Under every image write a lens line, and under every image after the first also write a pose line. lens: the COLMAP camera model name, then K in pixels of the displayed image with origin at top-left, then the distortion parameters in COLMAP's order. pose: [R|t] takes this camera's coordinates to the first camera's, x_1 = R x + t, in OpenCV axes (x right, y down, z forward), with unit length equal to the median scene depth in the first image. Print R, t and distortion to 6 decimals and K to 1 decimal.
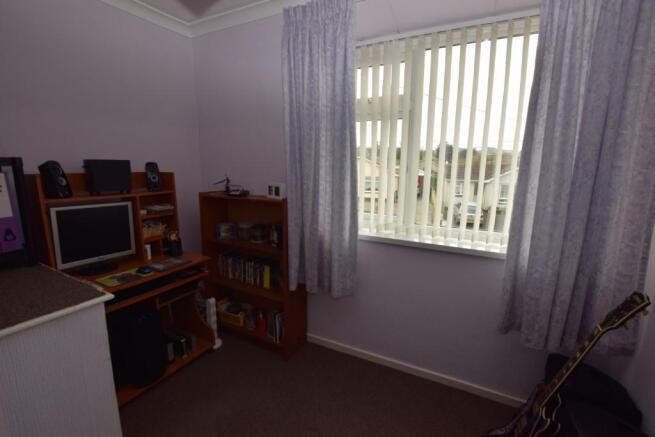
lens RADIAL K [[293.3, 0, 327.5], [0, 293.3, 220.5], [0, 0, 1]] dist [-0.018177, 0.000342]
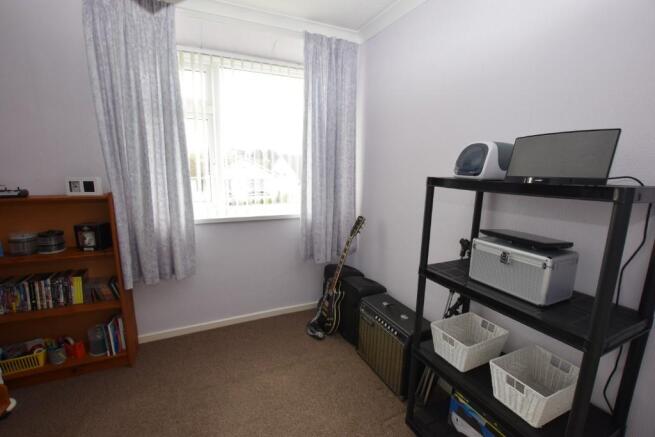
lens RADIAL K [[293.3, 0, 330.5], [0, 293.3, 218.9], [0, 0, 1]] dist [-0.018177, 0.000342]
pose [[0.596364, -0.149694, 0.788633, -0.454703], [0.143350, 0.986525, 0.078856, 0.033607], [-0.789811, 0.066024, 0.609787, -0.105023]]
